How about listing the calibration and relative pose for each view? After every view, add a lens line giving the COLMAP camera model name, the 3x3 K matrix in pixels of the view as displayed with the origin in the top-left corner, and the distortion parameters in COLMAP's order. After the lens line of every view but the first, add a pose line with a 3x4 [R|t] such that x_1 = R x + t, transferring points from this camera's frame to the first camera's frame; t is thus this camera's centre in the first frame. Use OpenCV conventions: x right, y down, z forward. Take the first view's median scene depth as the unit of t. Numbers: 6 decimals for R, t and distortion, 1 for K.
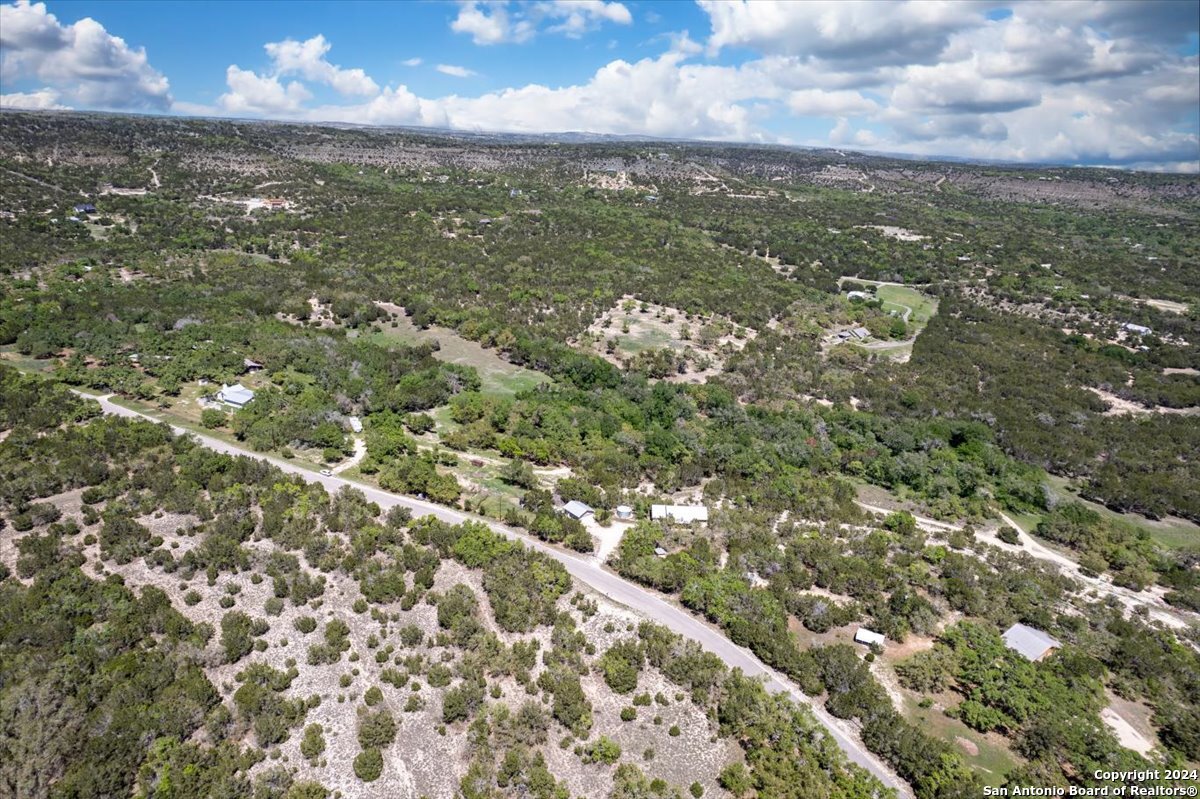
lens RADIAL K [[770.9, 0, 600.0], [0, 770.9, 399.5], [0, 0, 1]] dist [-0.084270, 0.075162]
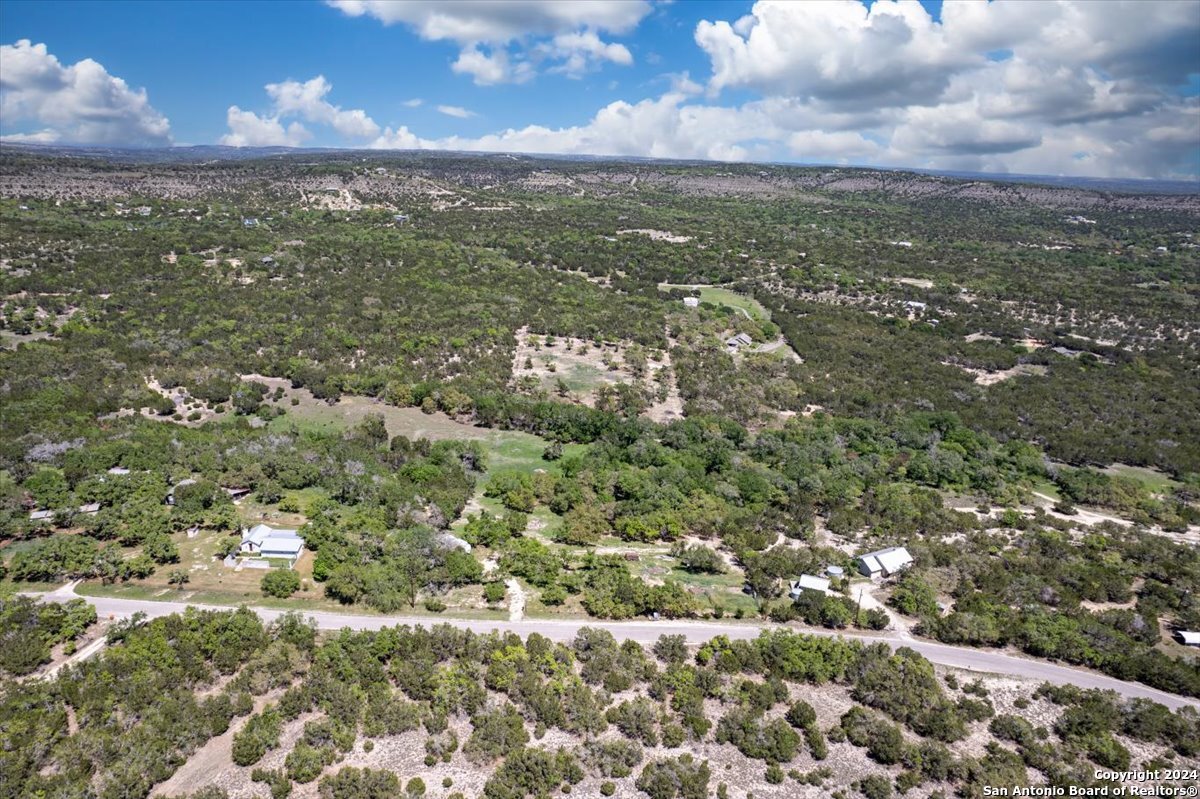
lens RADIAL K [[770.9, 0, 600.0], [0, 770.9, 399.5], [0, 0, 1]] dist [-0.084270, 0.075162]
pose [[0.902093, -0.155010, 0.402740, -0.300911], [0.157470, 0.987148, 0.027227, -0.070880], [-0.401785, 0.038858, 0.914909, 0.128879]]
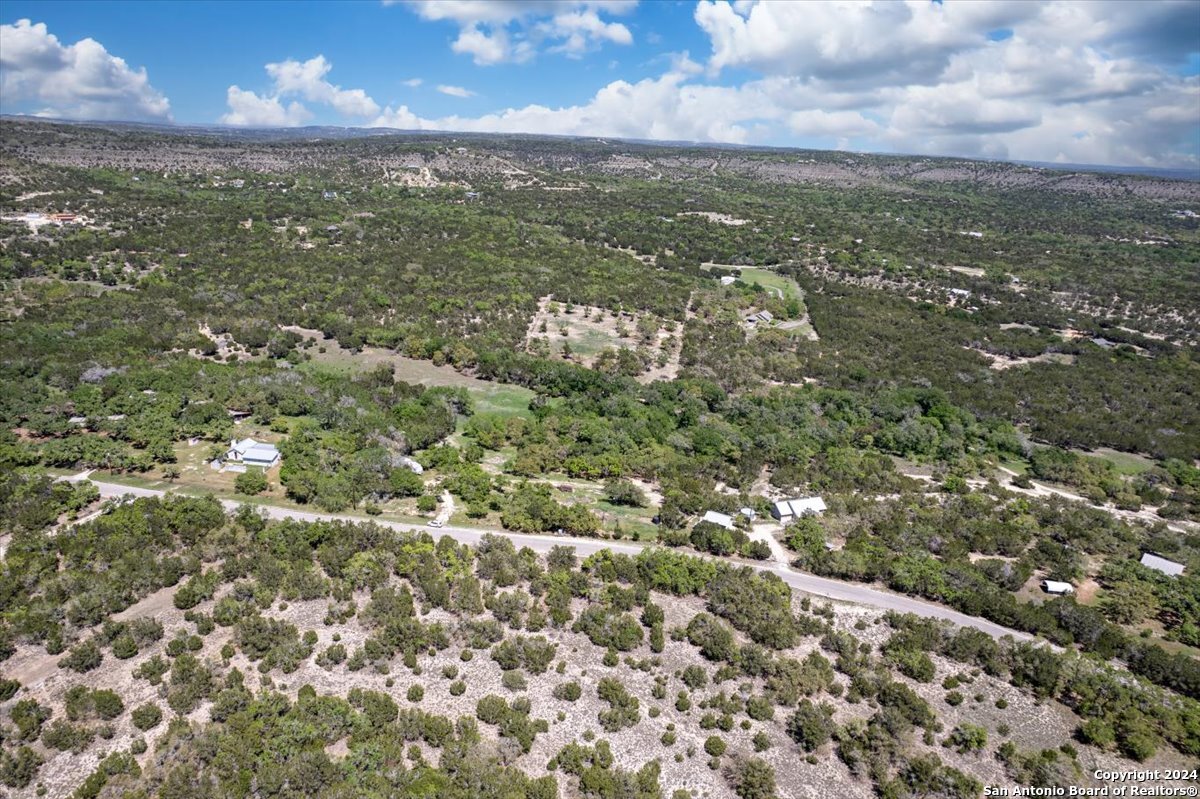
lens RADIAL K [[770.9, 0, 600.0], [0, 770.9, 399.5], [0, 0, 1]] dist [-0.084270, 0.075162]
pose [[0.949110, -0.114096, 0.293550, -0.227828], [0.110725, 0.993453, 0.028134, -0.028777], [-0.294838, 0.005801, 0.955530, 0.044248]]
